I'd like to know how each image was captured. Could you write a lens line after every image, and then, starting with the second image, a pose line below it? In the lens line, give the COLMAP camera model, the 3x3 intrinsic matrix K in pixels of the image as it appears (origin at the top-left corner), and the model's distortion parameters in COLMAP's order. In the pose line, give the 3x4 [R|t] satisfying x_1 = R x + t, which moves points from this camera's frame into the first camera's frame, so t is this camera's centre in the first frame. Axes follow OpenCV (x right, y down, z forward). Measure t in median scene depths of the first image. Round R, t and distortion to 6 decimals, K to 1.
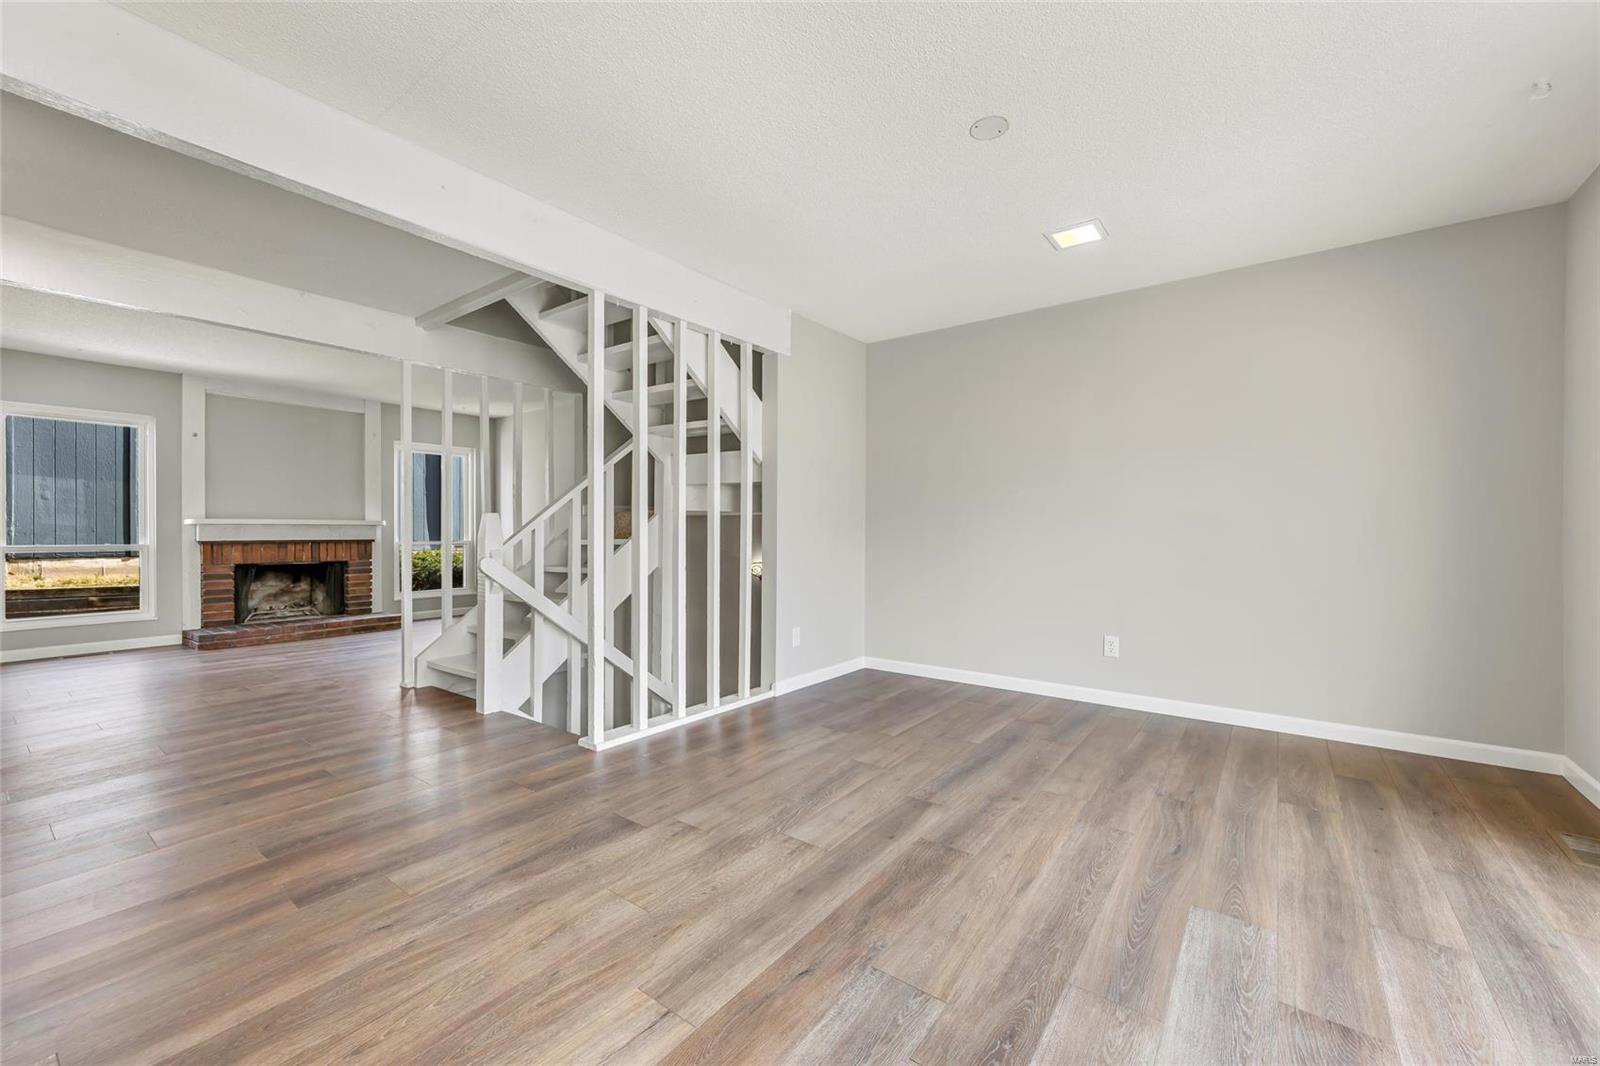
lens RADIAL K [[636.1, 0, 807.5], [0, 636.1, 539.4], [0, 0, 1]] dist [0.008605, -0.001376]
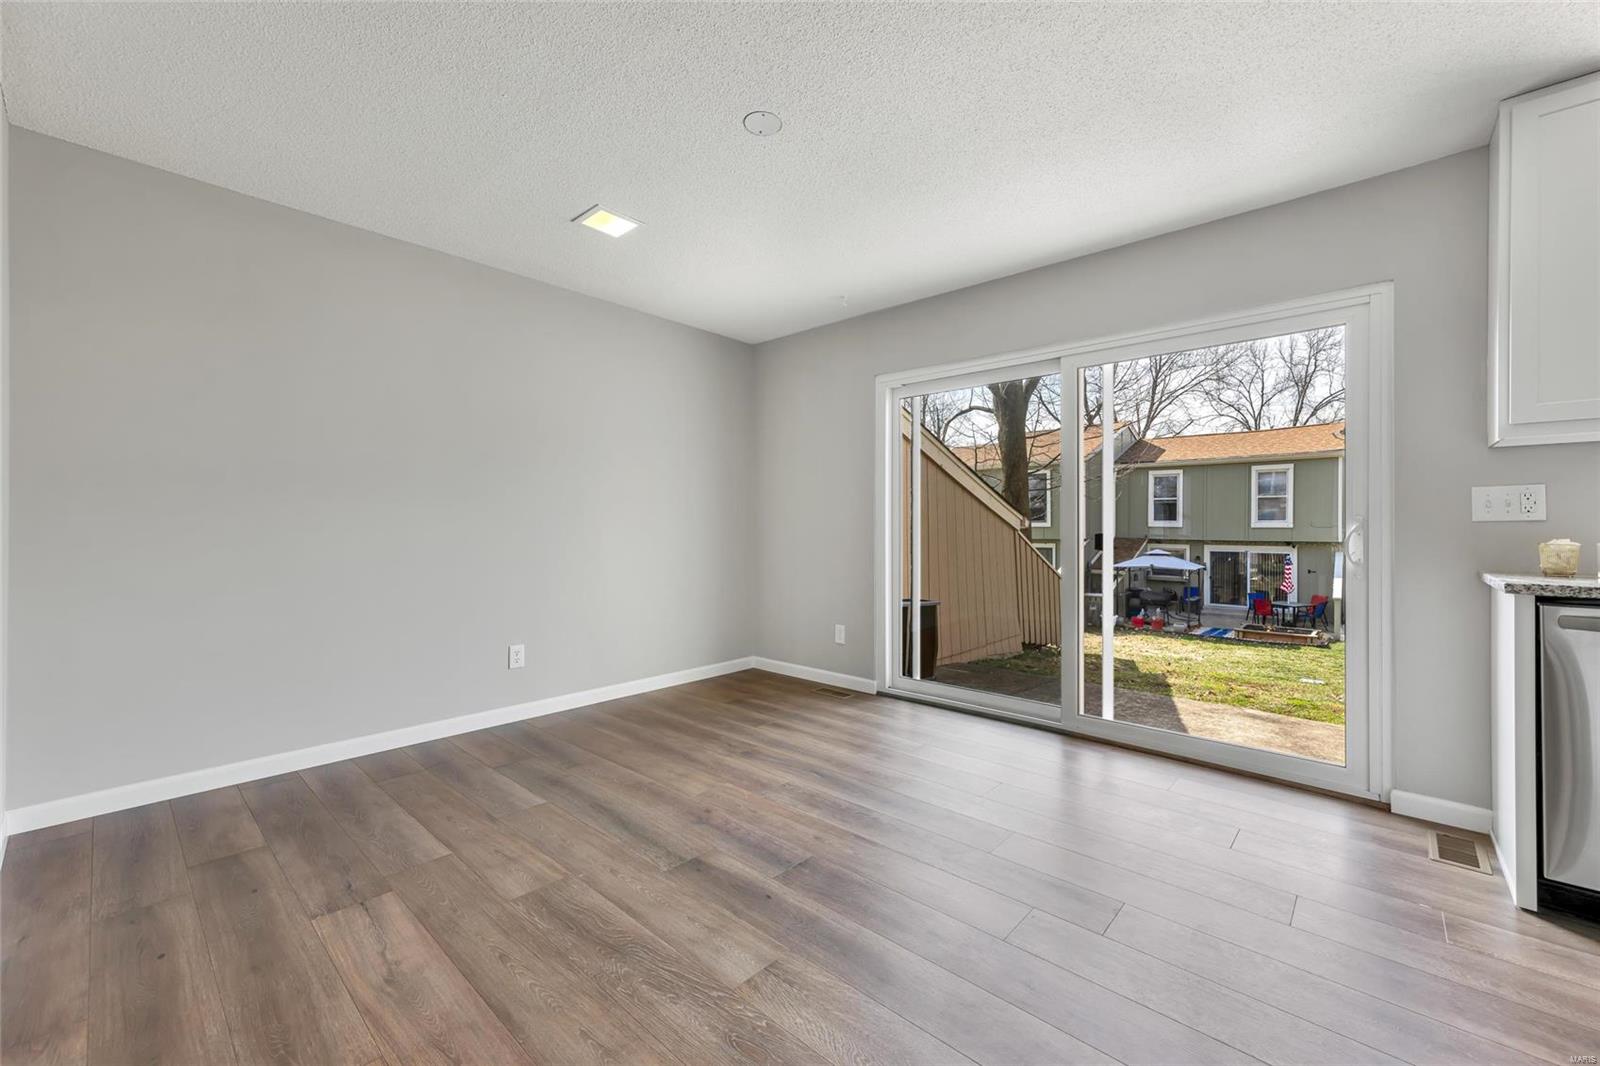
lens RADIAL K [[636.1, 0, 814.4], [0, 636.1, 524.1], [0, 0, 1]] dist [0.008605, -0.001376]
pose [[0.091304, 0.001545, 0.995822, -0.559540], [0.014778, 0.999887, -0.002906, -0.019074], [-0.995713, 0.014982, 0.091271, 0.676509]]
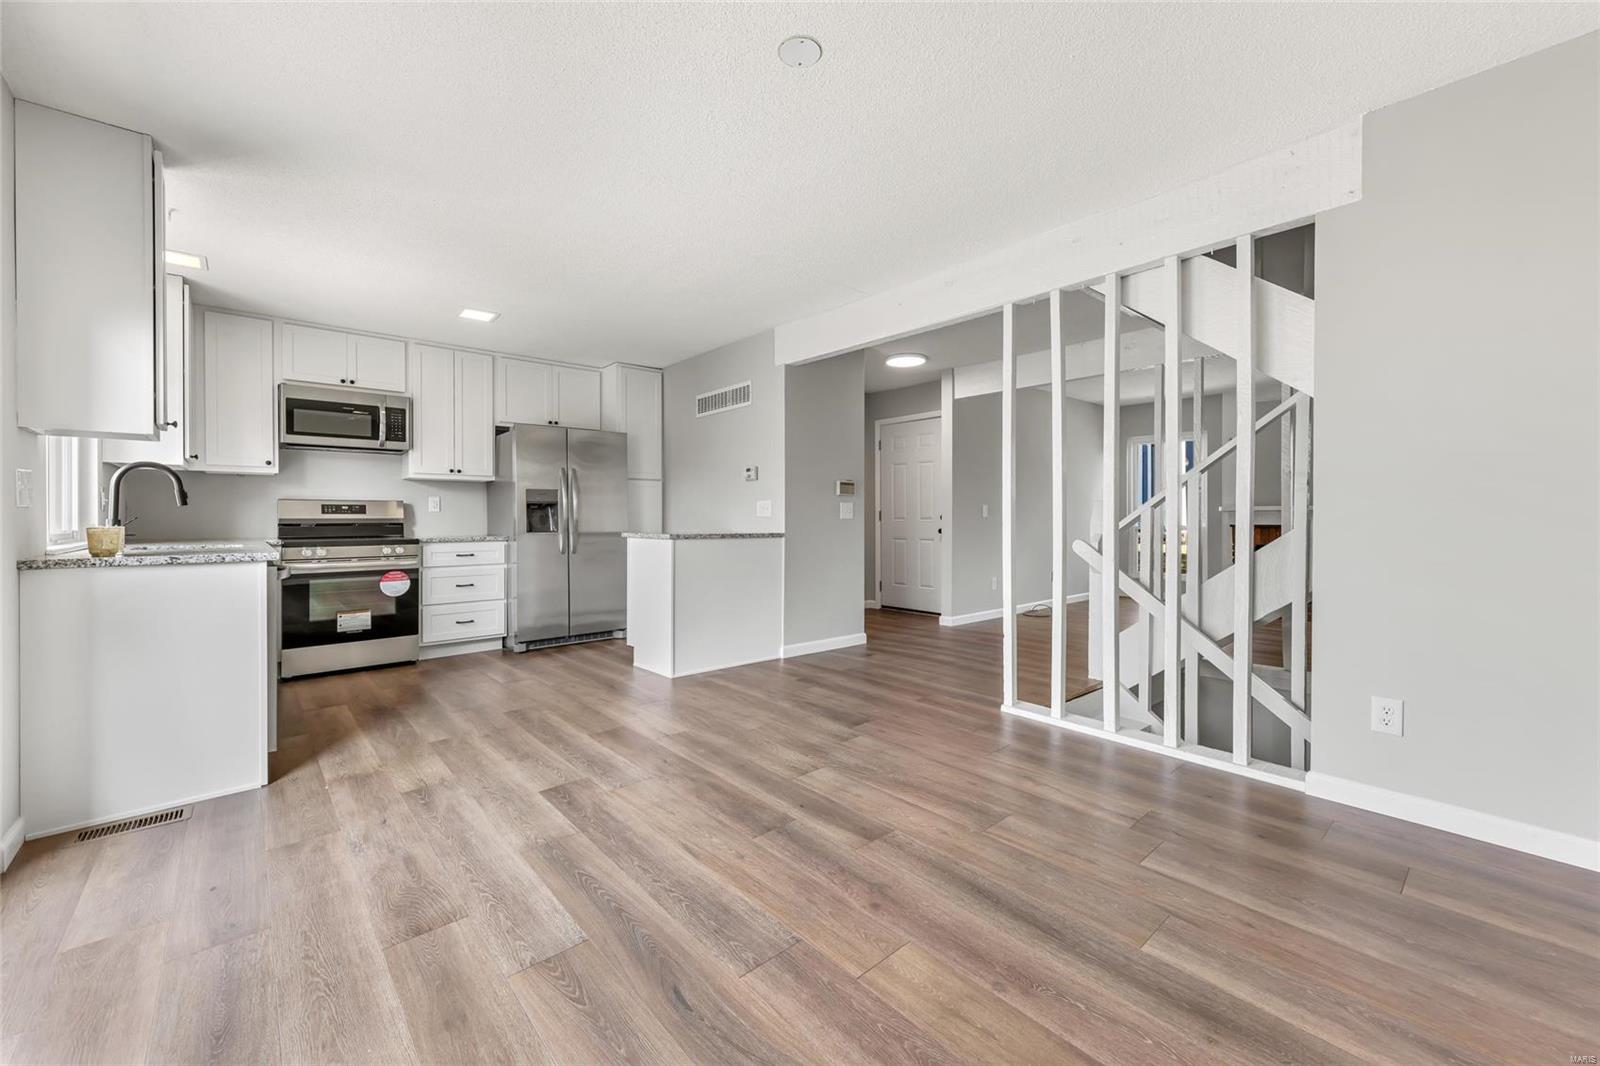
lens RADIAL K [[636.1, 0, 806.7], [0, 636.1, 518.4], [0, 0, 1]] dist [0.008605, -0.001376]
pose [[-0.208058, 0.002483, -0.978113, 0.920854], [-0.011851, 0.999917, 0.005059, -0.012532], [0.978045, 0.012644, -0.208012, 0.967192]]
